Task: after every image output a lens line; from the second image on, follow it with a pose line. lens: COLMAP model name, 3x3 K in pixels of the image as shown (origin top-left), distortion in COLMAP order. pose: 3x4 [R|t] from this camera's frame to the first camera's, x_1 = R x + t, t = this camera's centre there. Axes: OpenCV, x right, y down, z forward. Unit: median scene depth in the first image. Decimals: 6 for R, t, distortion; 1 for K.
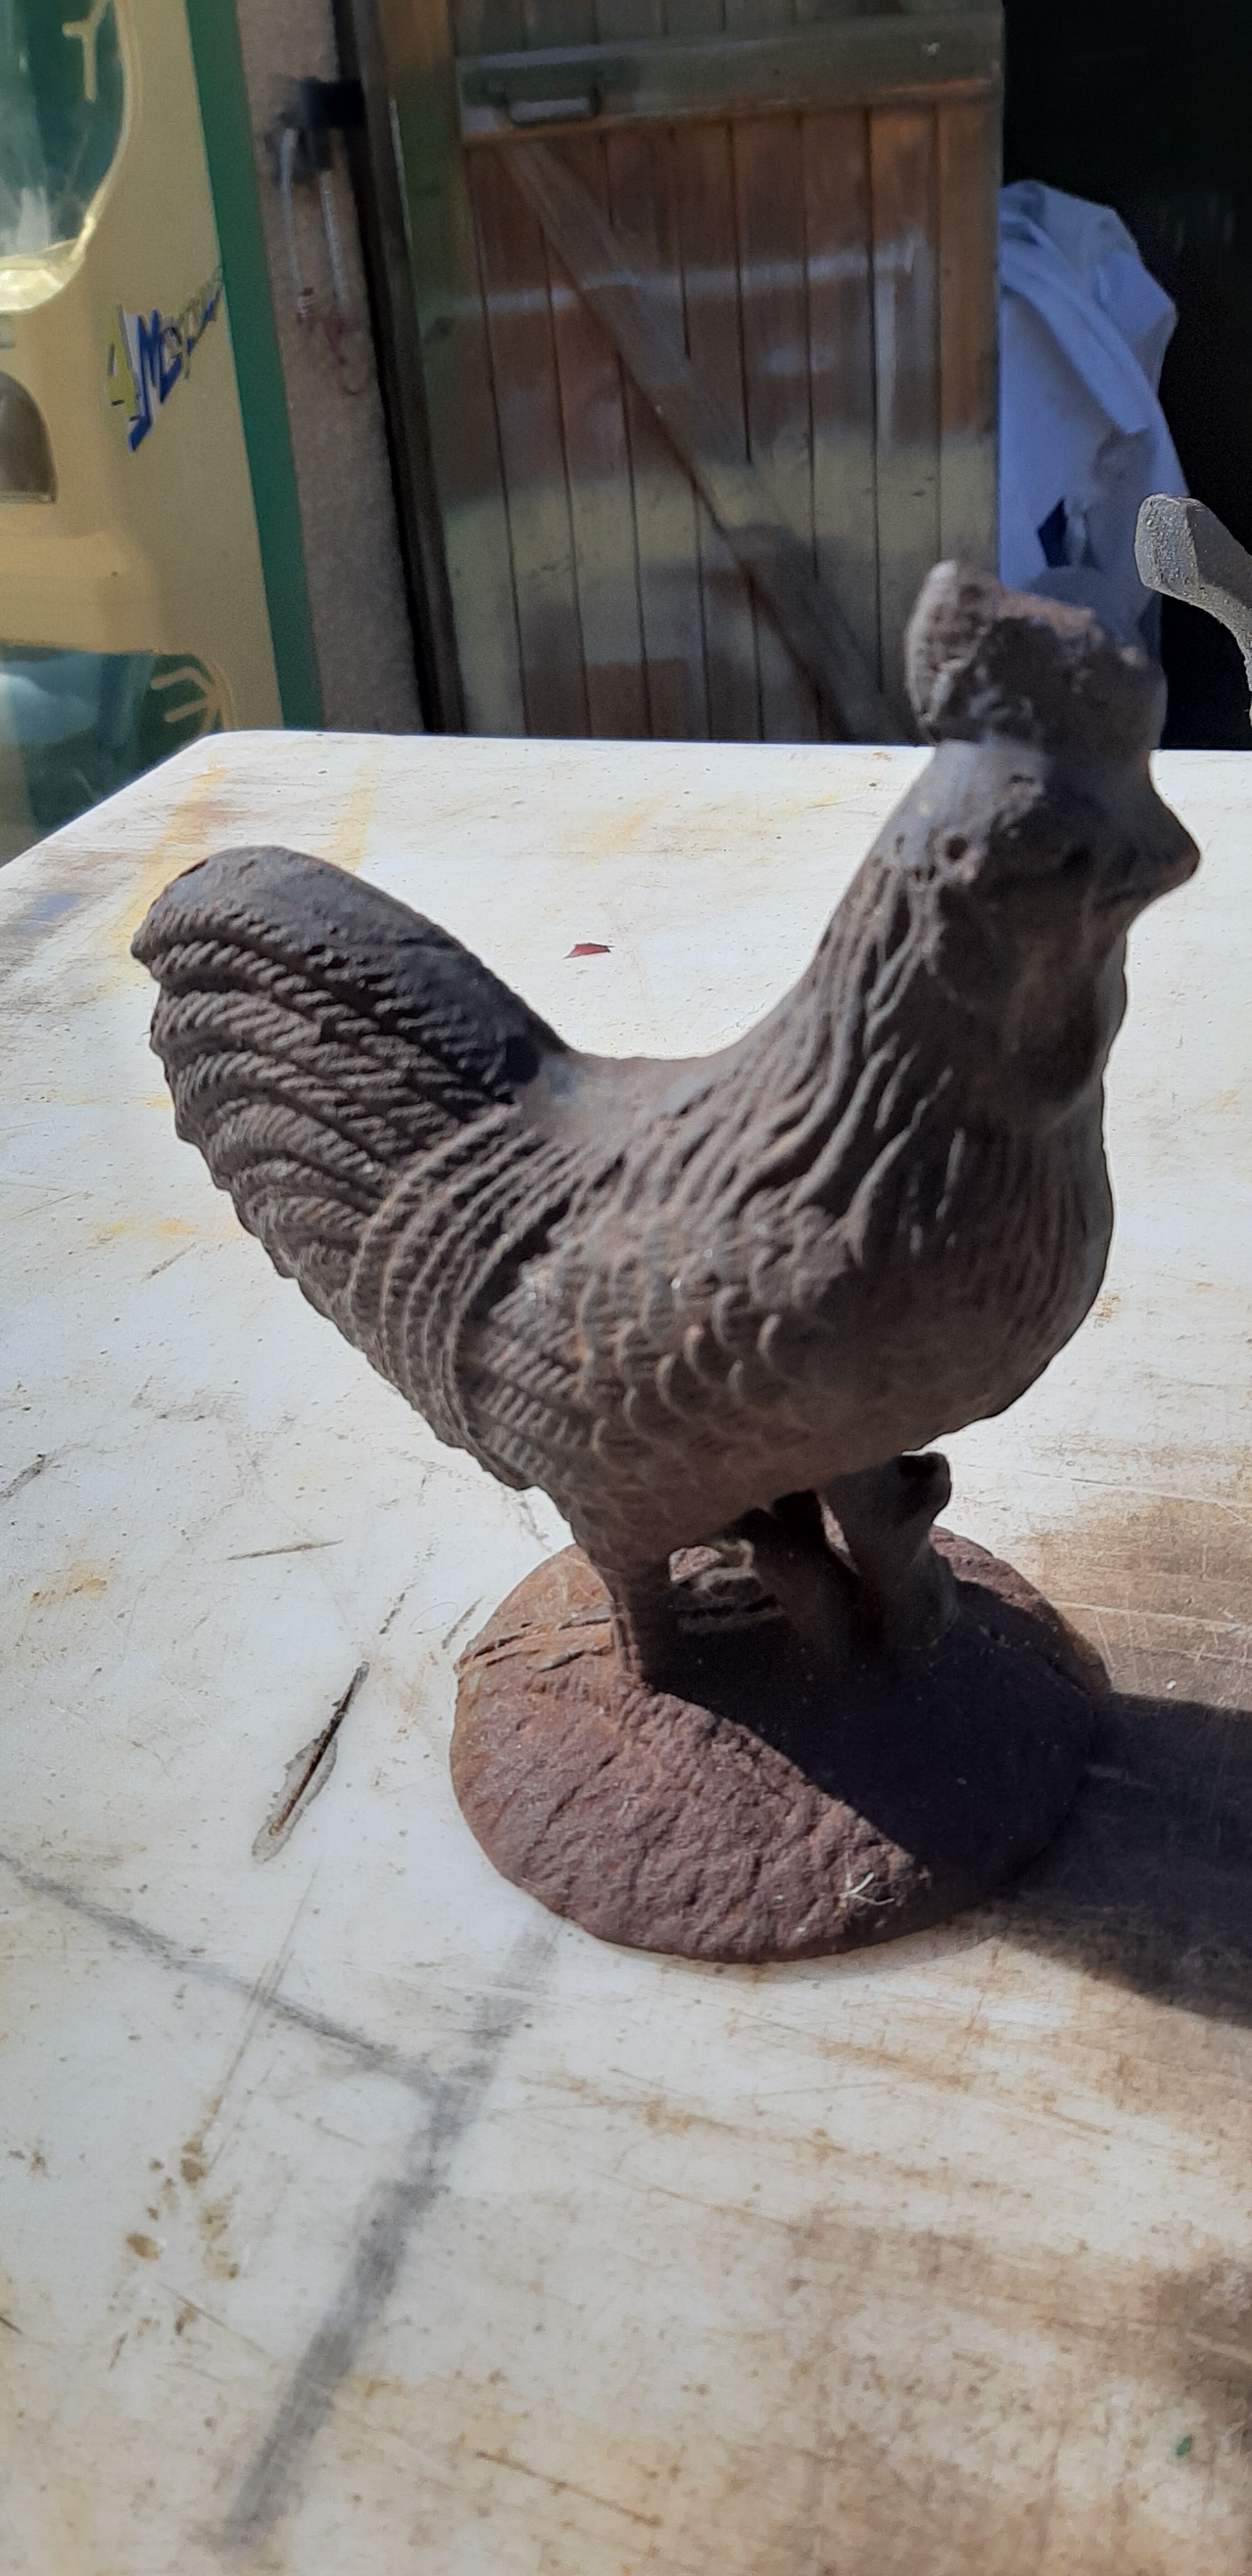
lens RADIAL K [[2062.9, 0, 658.1], [0, 2062.9, 1329.5], [0, 0, 1]] dist [0.075102, -0.168337]
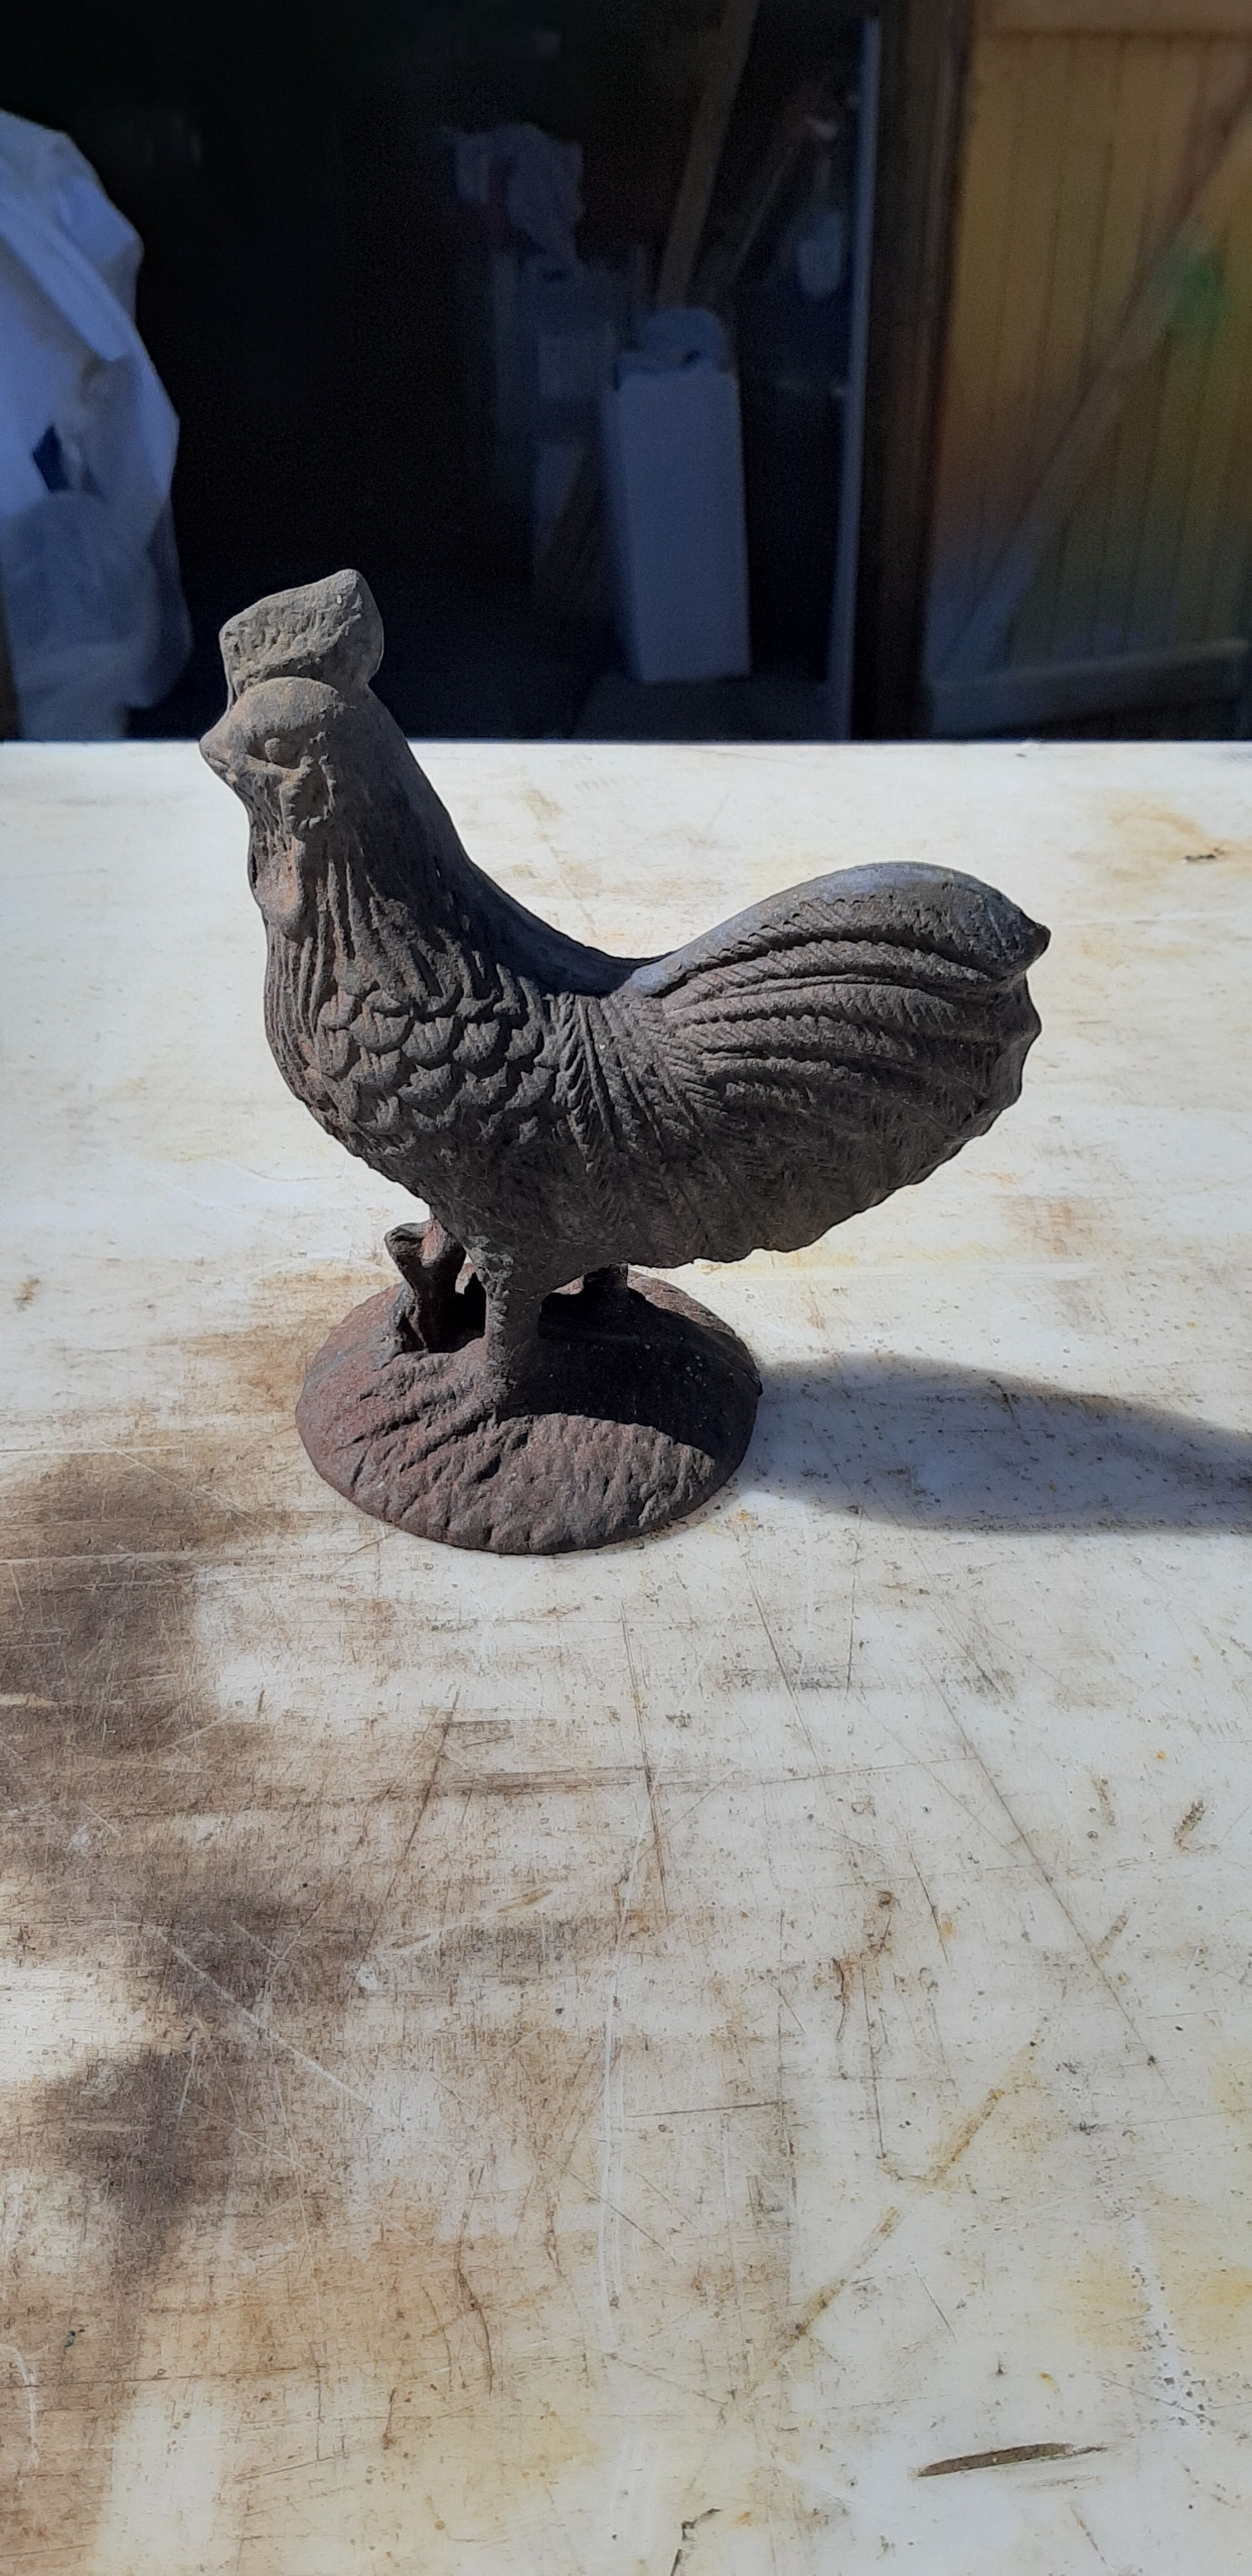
lens RADIAL K [[2062.9, 0, 637.1], [0, 2062.9, 1274.7], [0, 0, 1]] dist [0.075102, -0.168337]
pose [[0.914269, -0.134940, 0.381972, 0.100049], [0.126337, 0.990843, 0.047643, -0.036069], [-0.384903, 0.004699, 0.922945, -0.213102]]
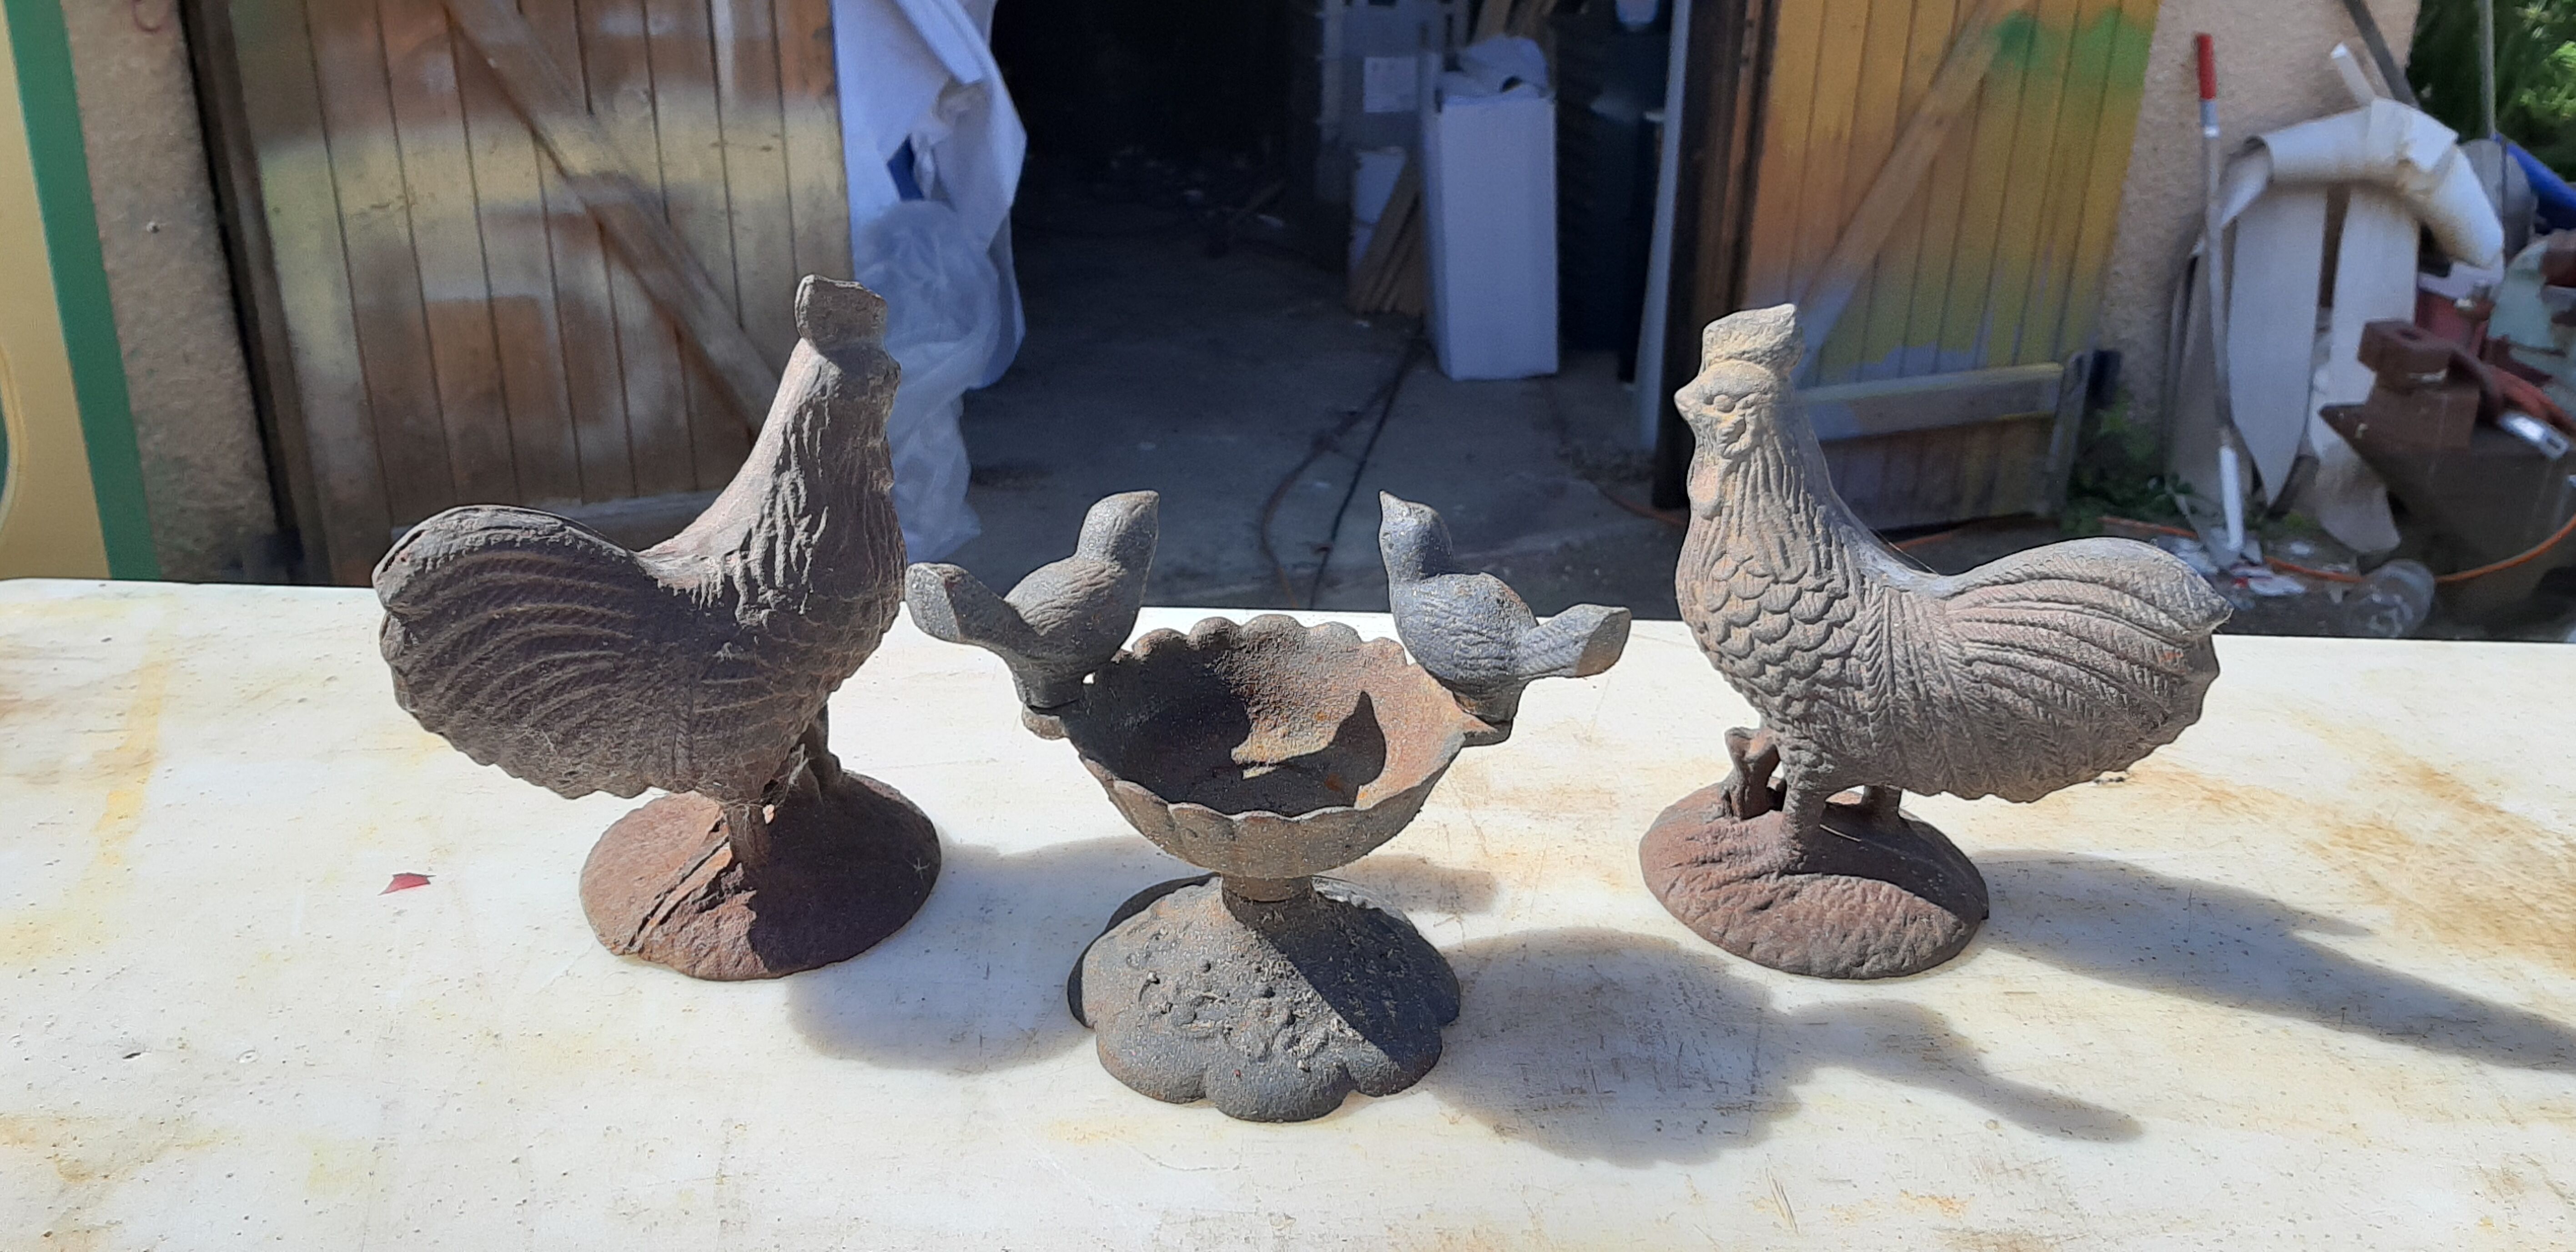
lens RADIAL K [[2062.9, 0, 1302.7], [0, 2062.9, 572.2], [0, 0, 1]] dist [0.075102, -0.168337]
pose [[0.936977, -0.039397, 0.347163, 0.046041], [0.084223, 0.989790, -0.114990, -0.289132], [-0.339088, 0.136982, 0.930728, -0.157010]]
